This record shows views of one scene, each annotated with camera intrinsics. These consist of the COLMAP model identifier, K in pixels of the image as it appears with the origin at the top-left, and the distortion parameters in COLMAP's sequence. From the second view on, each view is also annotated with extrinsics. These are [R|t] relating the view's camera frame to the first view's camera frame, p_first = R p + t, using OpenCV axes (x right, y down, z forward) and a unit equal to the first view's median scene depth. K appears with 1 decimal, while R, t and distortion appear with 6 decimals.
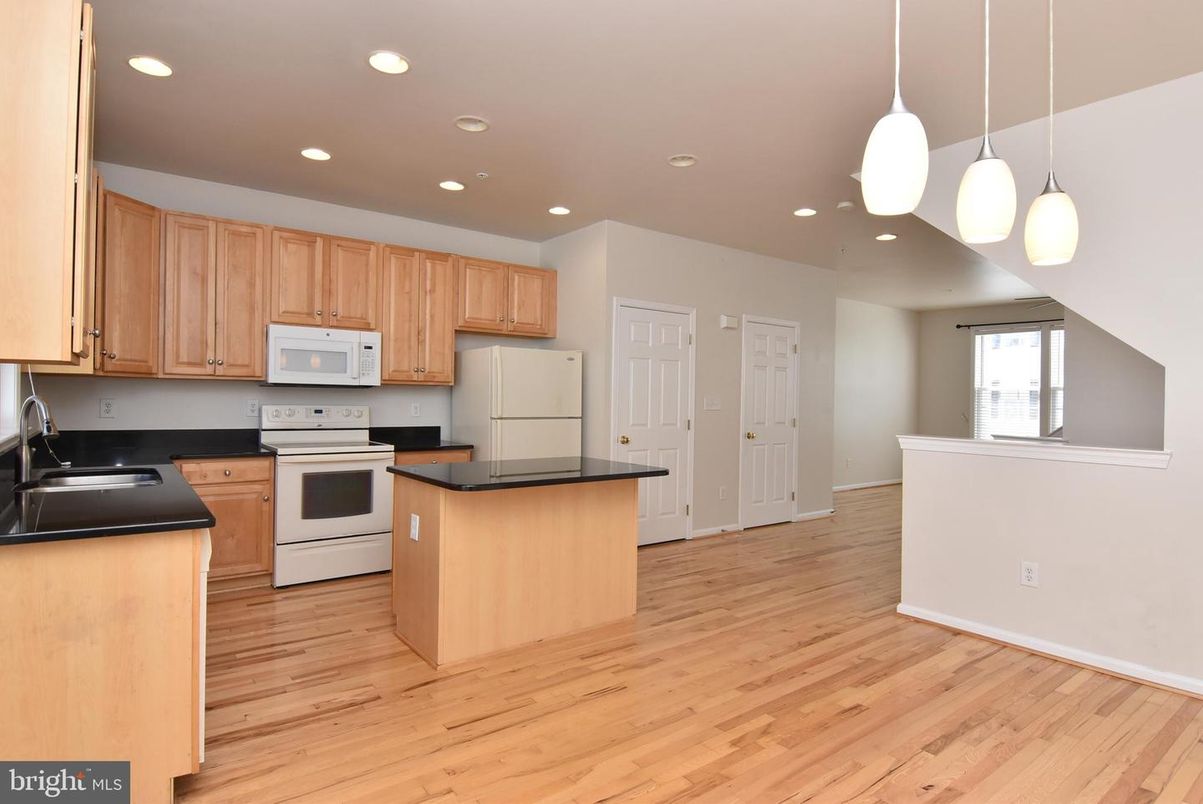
lens RADIAL K [[640.1, 0, 605.8], [0, 640.1, 402.0], [0, 0, 1]] dist [0.003234, -0.015994]
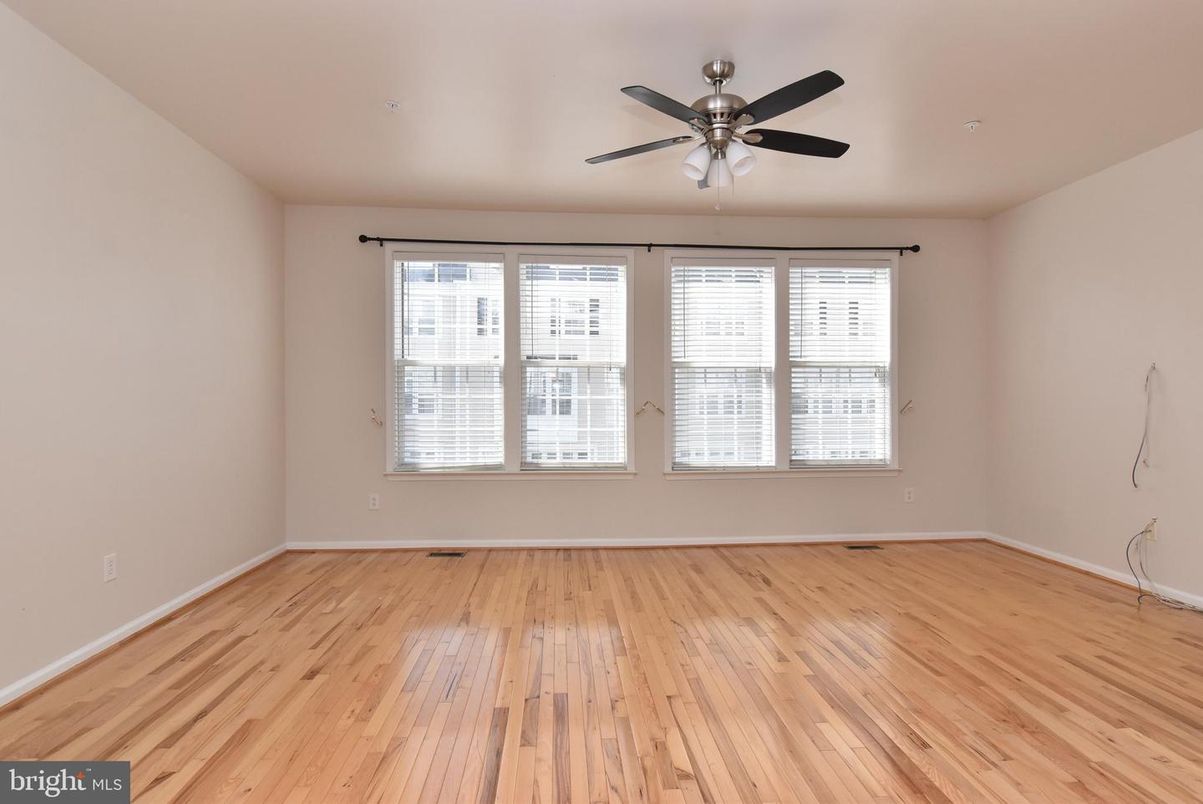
lens RADIAL K [[640.1, 0, 605.8], [0, 640.1, 402.0], [0, 0, 1]] dist [0.003234, -0.015994]
pose [[0.542427, -0.016756, 0.839936, 0.473639], [0.008850, 0.999860, 0.014231, 0.014273], [-0.840056, -0.000286, 0.542499, 1.184296]]
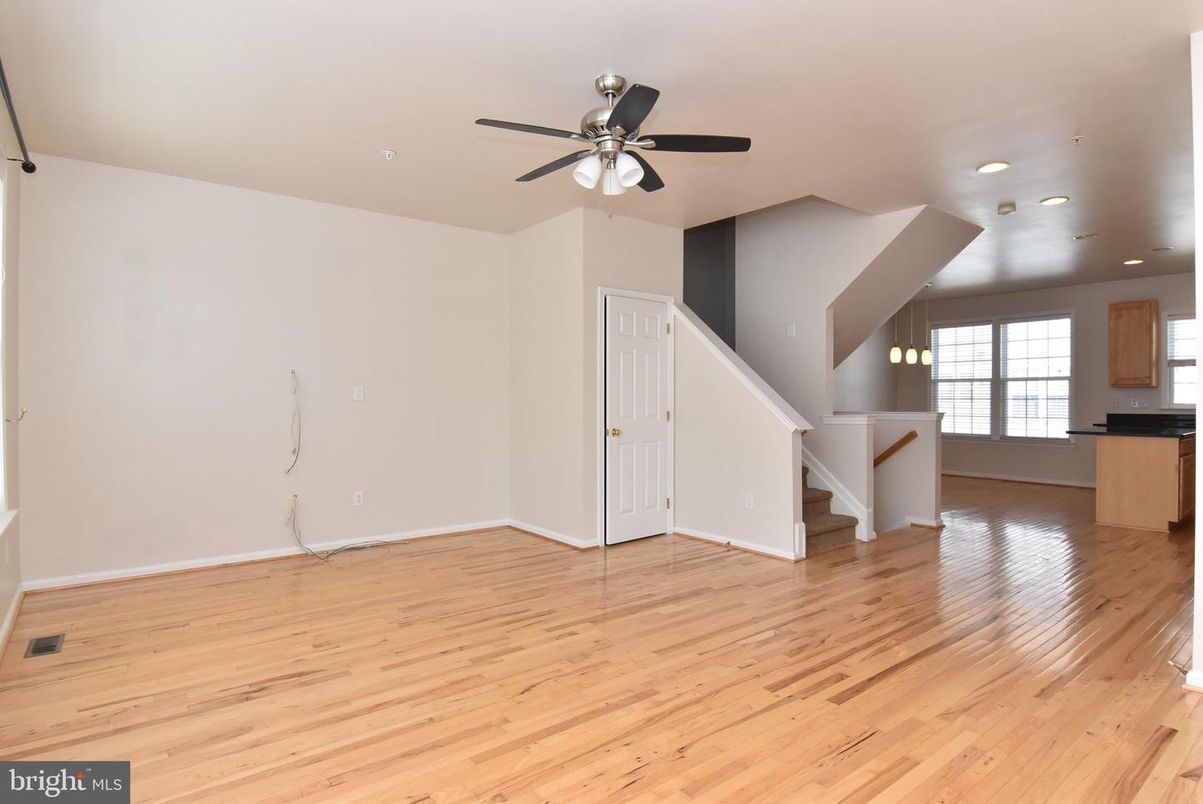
lens RADIAL K [[640.1, 0, 605.8], [0, 640.1, 402.0], [0, 0, 1]] dist [0.003234, -0.015994]
pose [[-0.999671, -0.013087, -0.022054, 1.084125], [-0.013271, 0.999878, 0.008236, 0.018559], [0.021944, 0.008526, -0.999723, 2.092844]]
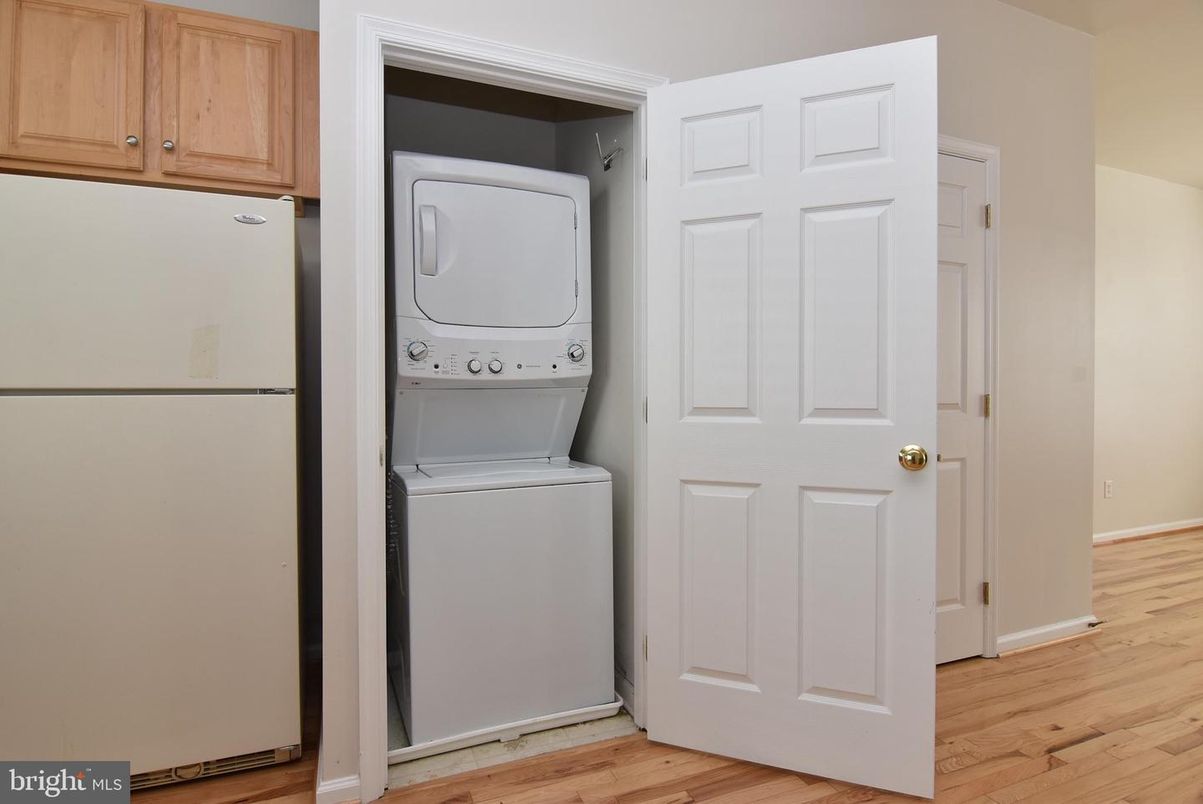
lens RADIAL K [[652.7, 0, 599.7], [0, 652.7, 398.4], [0, 0, 1]] dist [0.018401, -0.026833]
pose [[0.968694, -0.008303, -0.248120, 0.240234], [0.011819, 0.999850, 0.012687, 0.029160], [0.247978, -0.015222, 0.968646, 0.807324]]
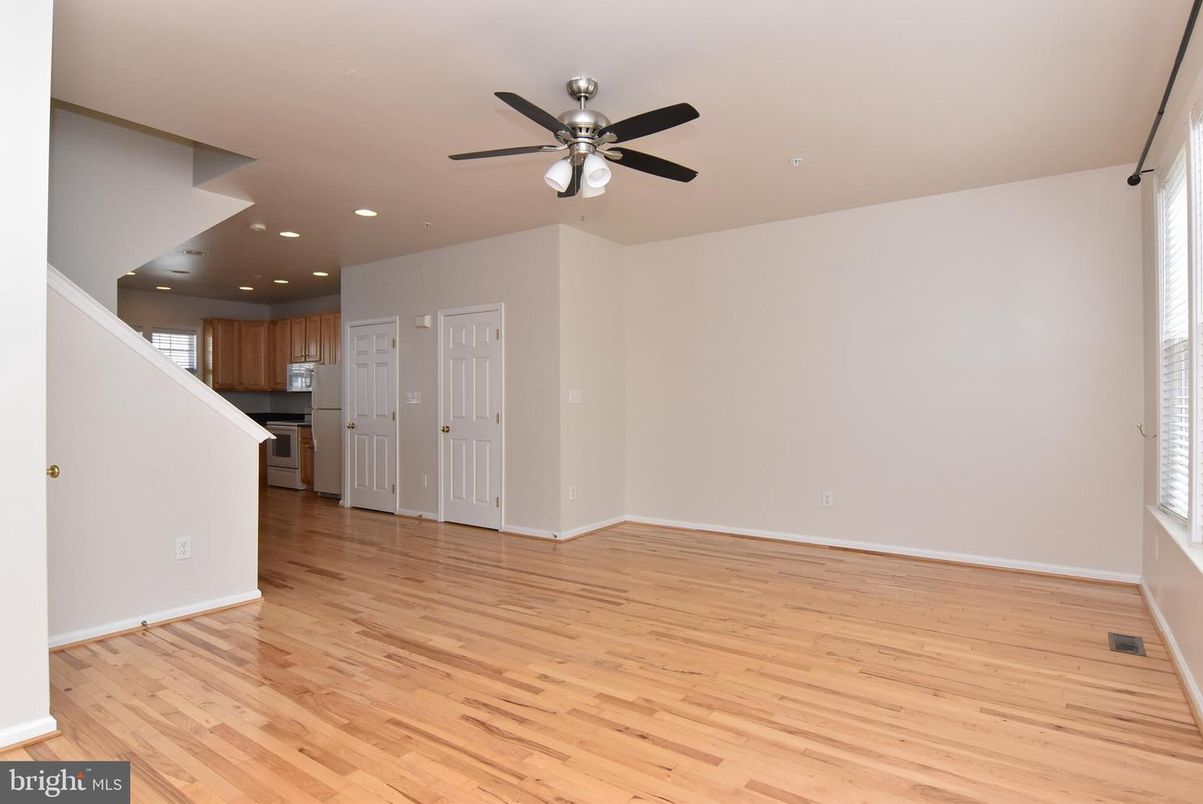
lens RADIAL K [[640.1, 0, 605.8], [0, 640.1, 402.0], [0, 0, 1]] dist [0.003234, -0.015994]
pose [[0.309791, -0.012203, -0.950726, 1.699149], [0.003706, 0.999926, -0.011627, 0.029531], [0.950797, 0.000078, 0.309813, 1.251477]]
